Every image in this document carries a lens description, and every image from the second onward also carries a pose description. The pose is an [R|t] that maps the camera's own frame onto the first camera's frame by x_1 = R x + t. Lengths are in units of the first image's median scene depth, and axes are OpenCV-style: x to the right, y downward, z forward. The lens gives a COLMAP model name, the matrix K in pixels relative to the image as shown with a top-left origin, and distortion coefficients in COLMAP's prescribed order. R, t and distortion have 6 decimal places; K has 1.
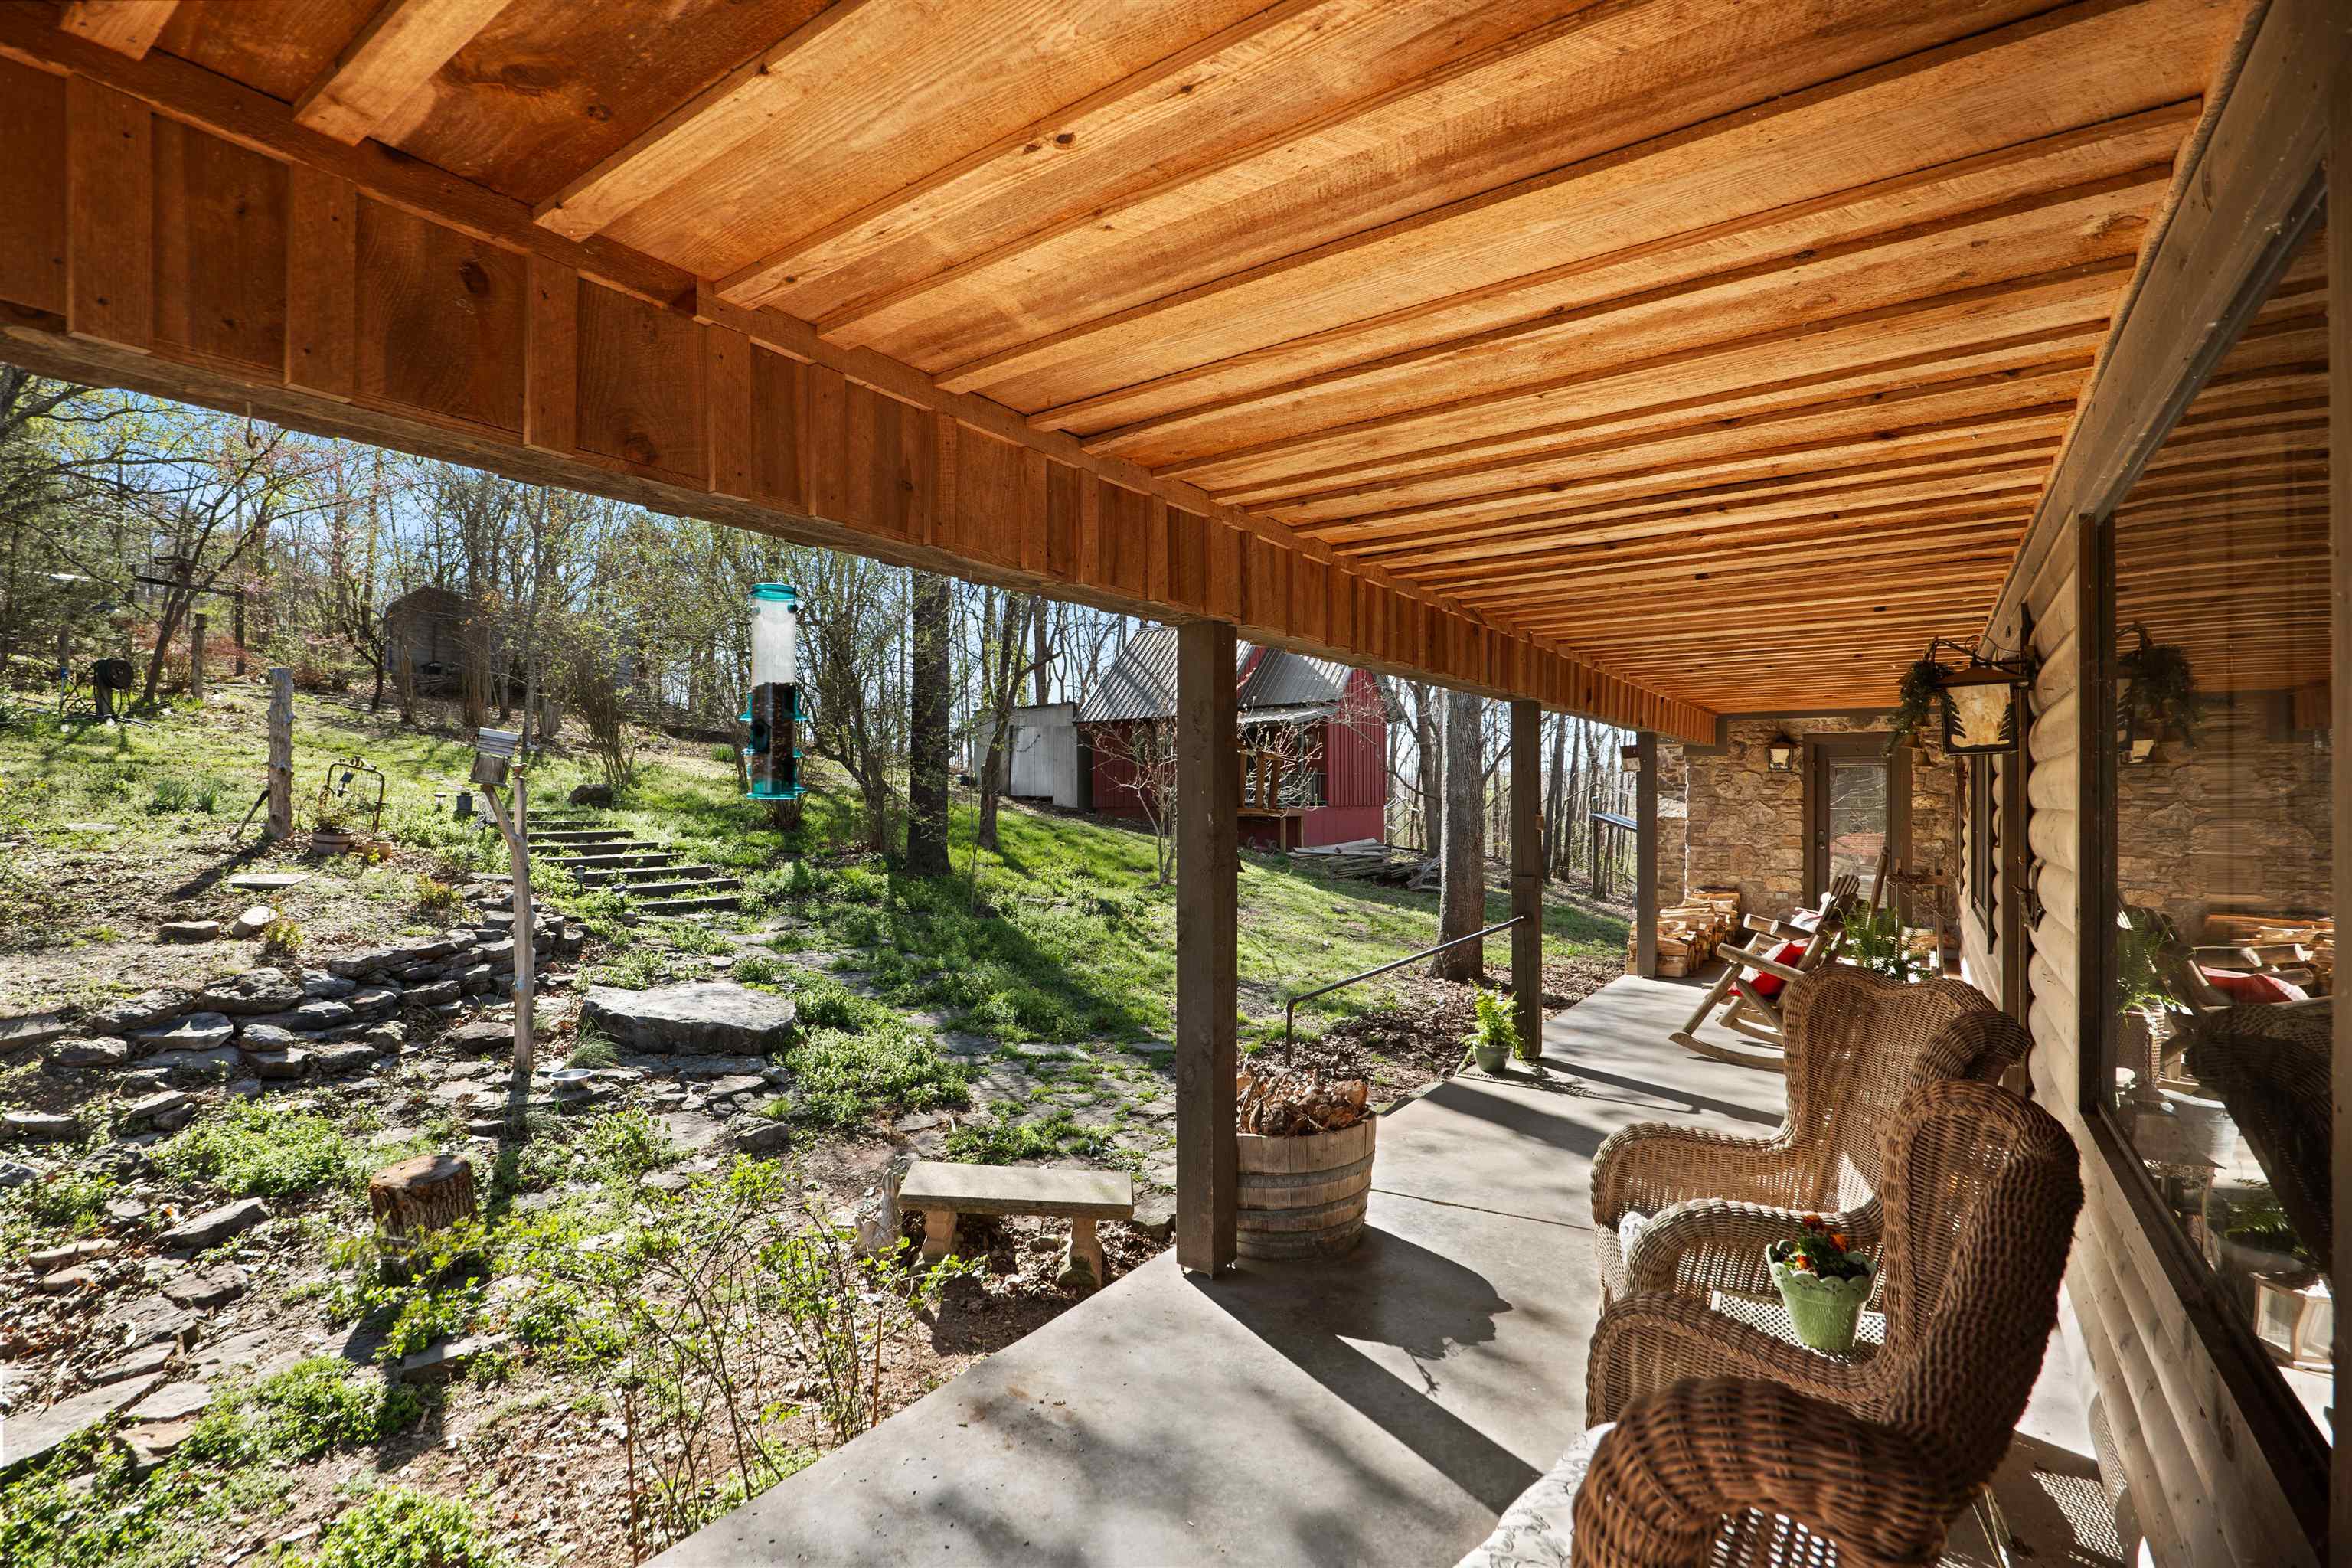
lens RADIAL K [[1109.8, 0, 1179.1], [0, 1109.8, 799.4], [0, 0, 1]] dist [-0.003555, -0.000255]
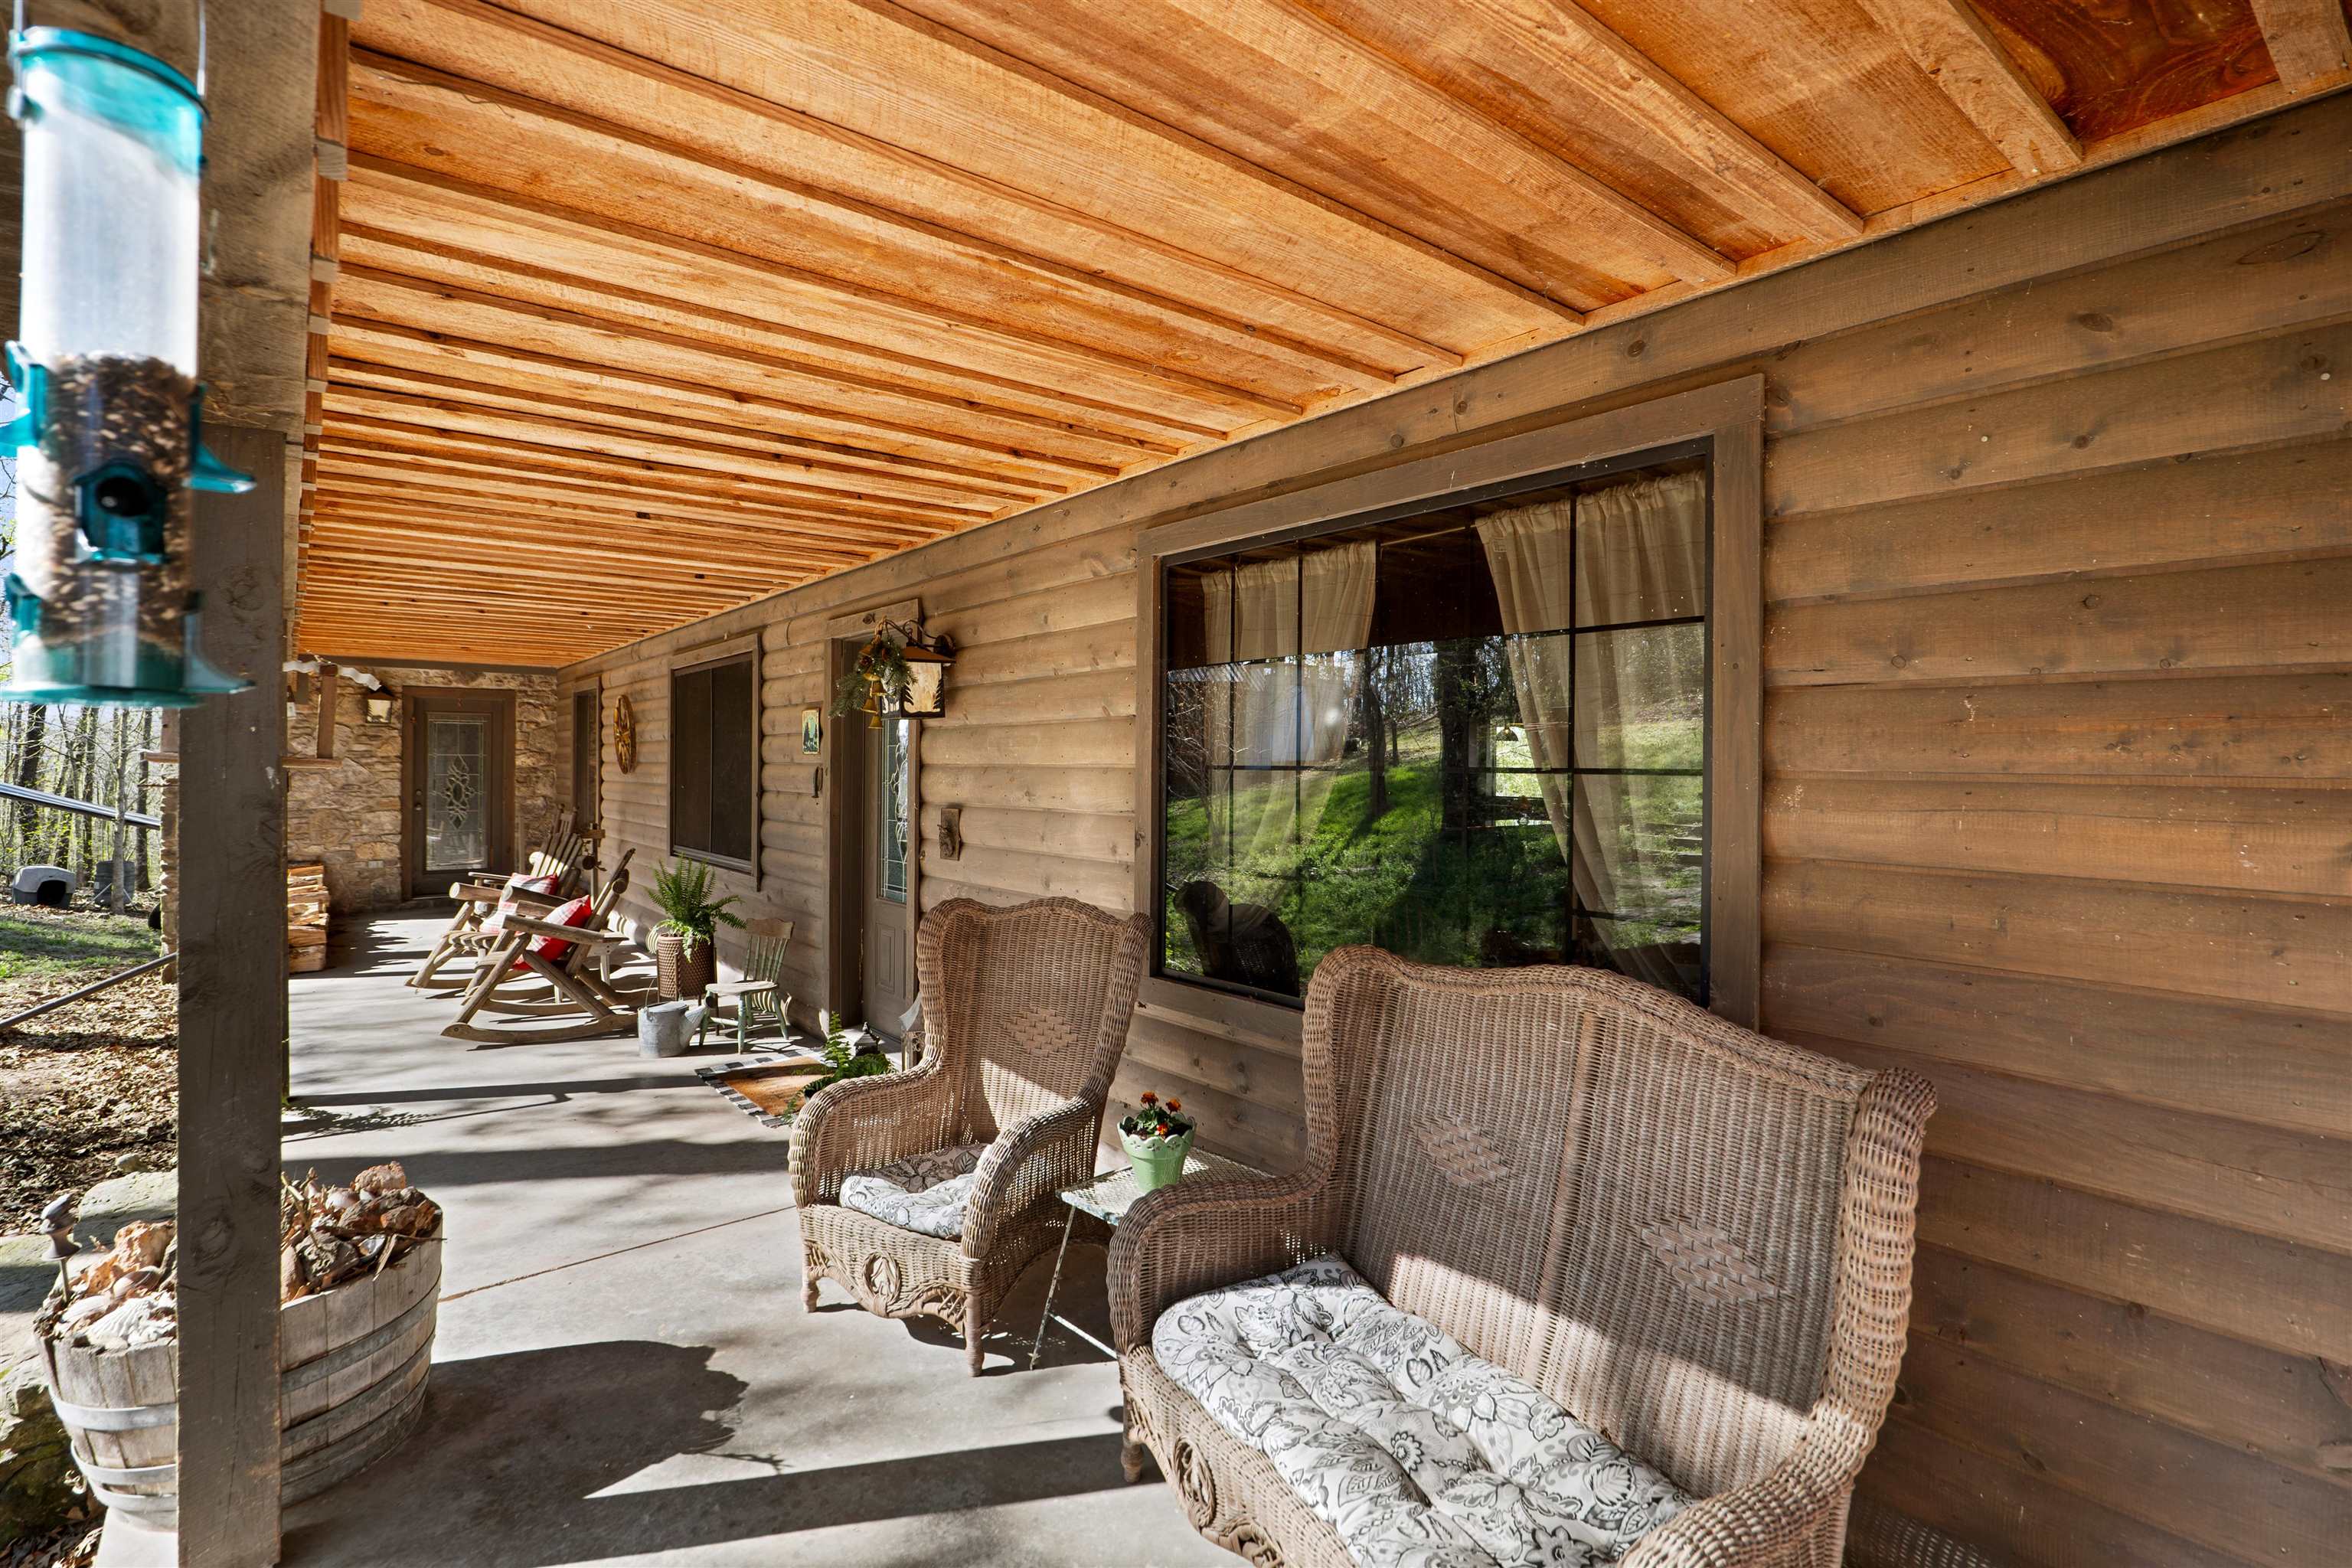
lens RADIAL K [[1109.8, 0, 1178.8], [0, 1109.8, 766.6], [0, 0, 1]] dist [-0.003555, -0.000255]
pose [[0.301970, 0.000220, 0.953317, -0.228343], [-0.006291, 0.999979, 0.001762, 0.005089], [-0.953297, -0.006529, 0.301965, 0.229773]]
